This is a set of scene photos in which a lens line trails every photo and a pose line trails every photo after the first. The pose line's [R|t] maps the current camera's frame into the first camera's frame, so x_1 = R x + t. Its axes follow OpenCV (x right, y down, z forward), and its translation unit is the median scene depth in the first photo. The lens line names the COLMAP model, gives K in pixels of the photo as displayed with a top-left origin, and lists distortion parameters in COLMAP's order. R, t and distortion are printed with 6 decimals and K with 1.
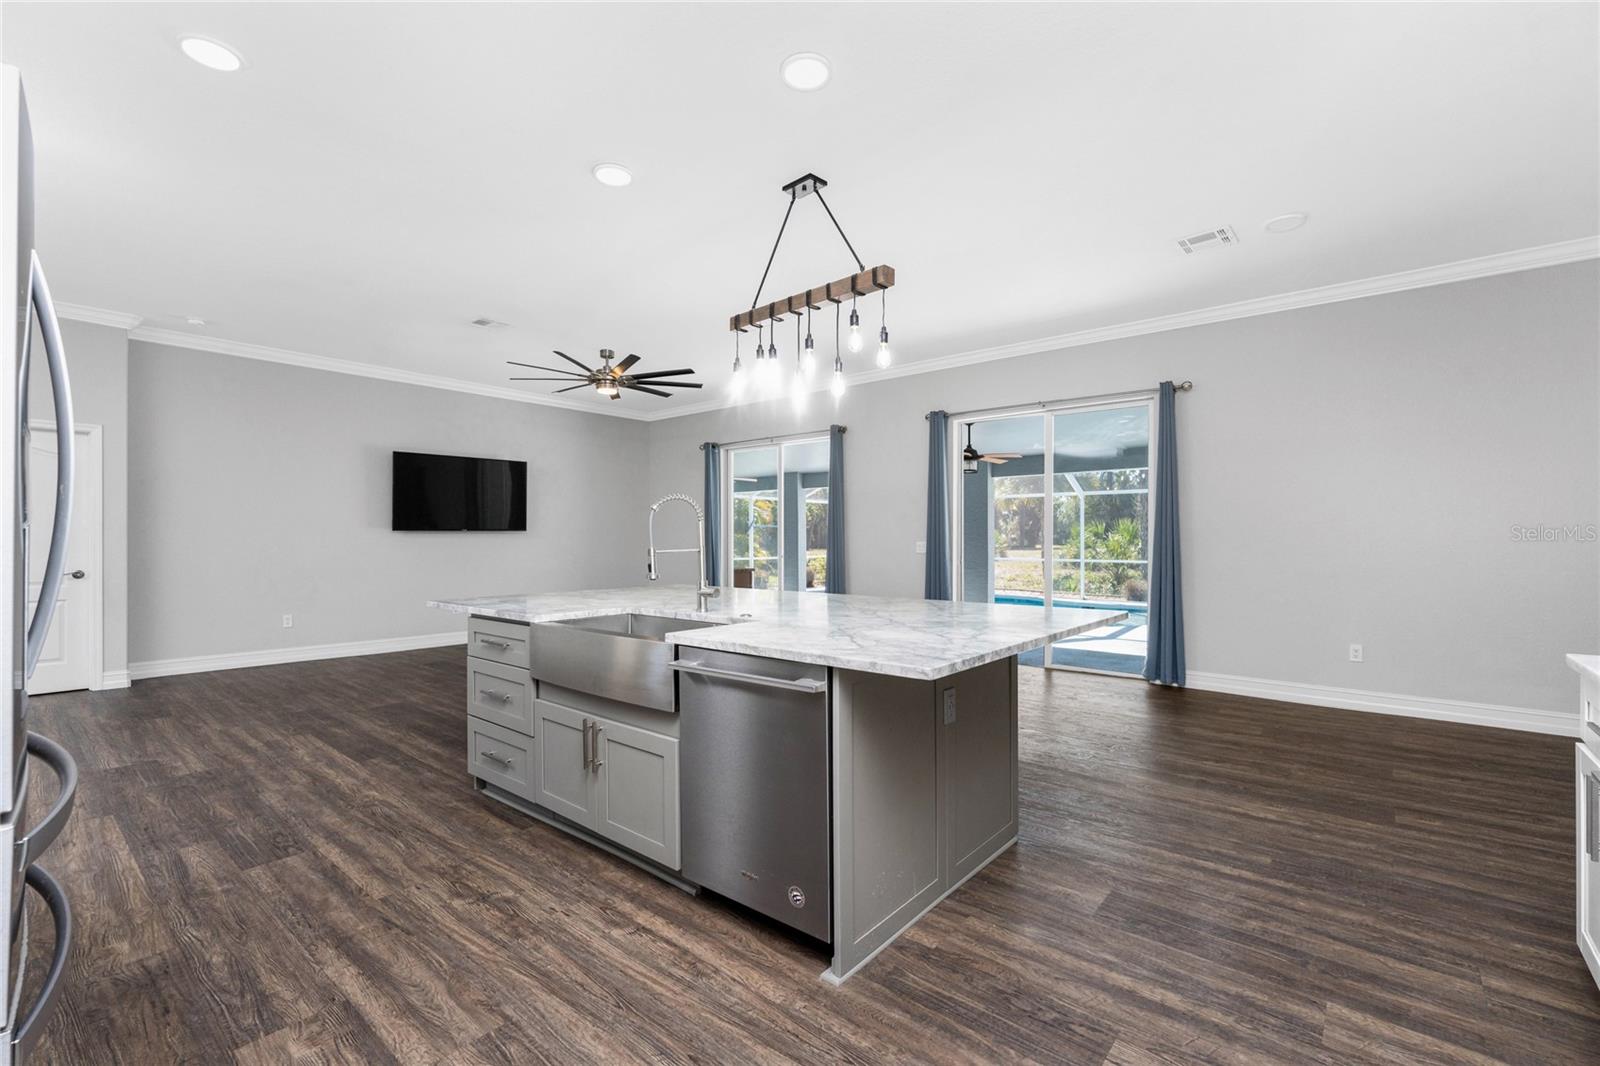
lens RADIAL K [[688.8, 0, 808.5], [0, 688.8, 539.2], [0, 0, 1]] dist [-0.001248, 0.000858]
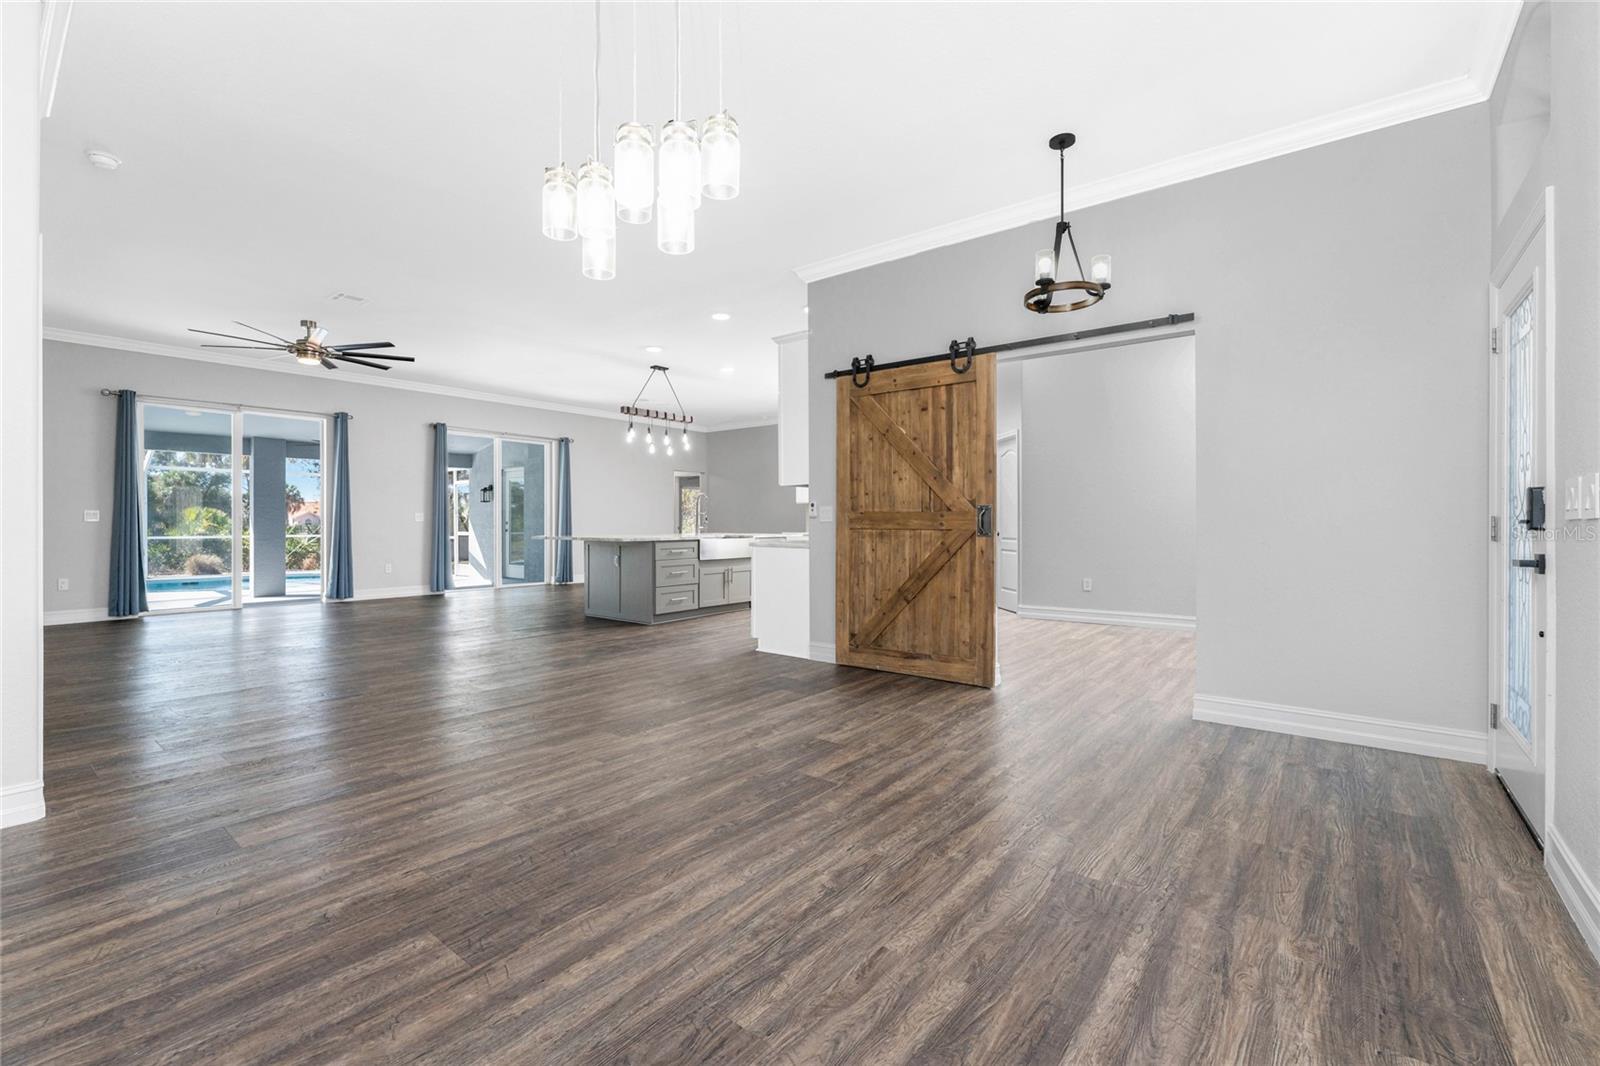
lens RADIAL K [[688.8, 0, 787.0], [0, 688.8, 543.5], [0, 0, 1]] dist [-0.001248, 0.000858]
pose [[0.001496, -0.030806, 0.999524, -3.045485], [-0.000032, 0.999525, 0.030806, 0.051066], [-0.999999, -0.000078, 0.001495, 0.658588]]
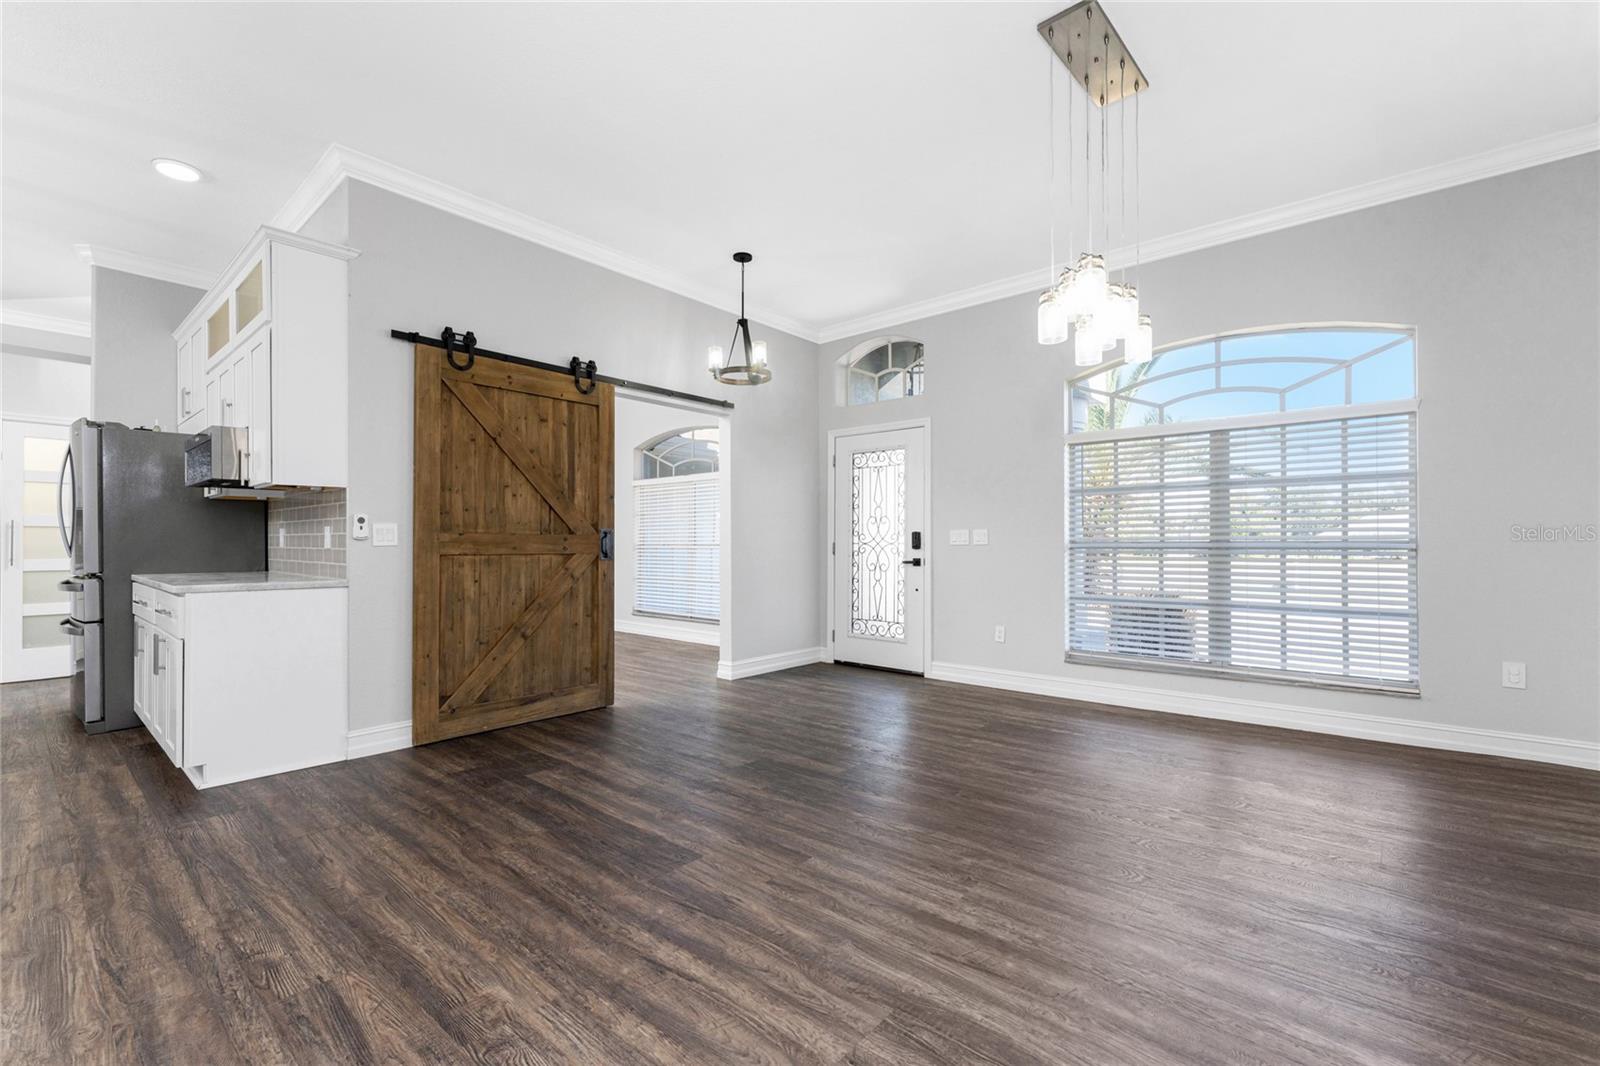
lens RADIAL K [[688.8, 0, 797.9], [0, 688.8, 538.4], [0, 0, 1]] dist [-0.001248, 0.000858]
pose [[-0.999522, 0.003300, 0.030724, -1.988325], [0.002872, 0.999898, -0.013958, 0.058096], [-0.030767, -0.013864, -0.999430, 1.775823]]
